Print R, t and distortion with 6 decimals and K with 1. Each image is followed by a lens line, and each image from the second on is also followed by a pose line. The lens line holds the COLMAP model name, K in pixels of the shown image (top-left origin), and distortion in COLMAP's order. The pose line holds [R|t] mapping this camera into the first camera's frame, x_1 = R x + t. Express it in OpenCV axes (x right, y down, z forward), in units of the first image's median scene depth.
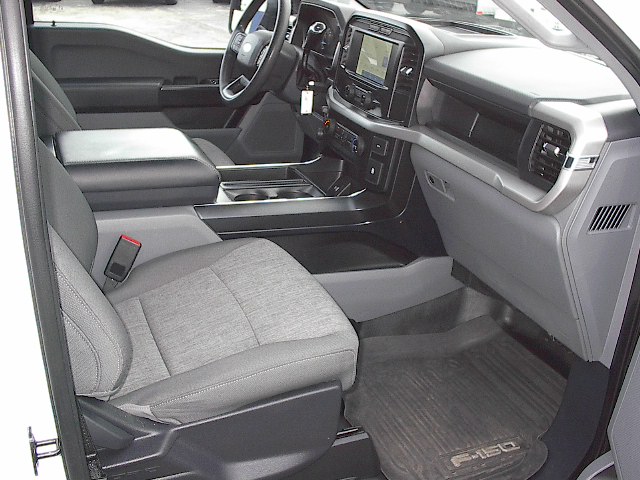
lens RADIAL K [[708.5, 0, 322.4], [0, 708.5, 239.7], [0, 0, 1]] dist [-0.119582, 0.039444]
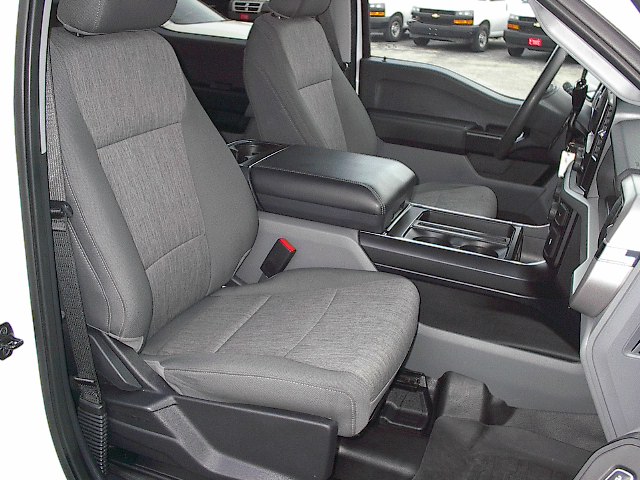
lens RADIAL K [[708.5, 0, 322.4], [0, 708.5, 239.7], [0, 0, 1]] dist [-0.119582, 0.039444]
pose [[0.749303, 0.223411, -0.623404, 0.342328], [-0.278671, 0.960342, 0.009212, -0.024370], [0.600740, 0.166822, 0.781845, 0.134638]]
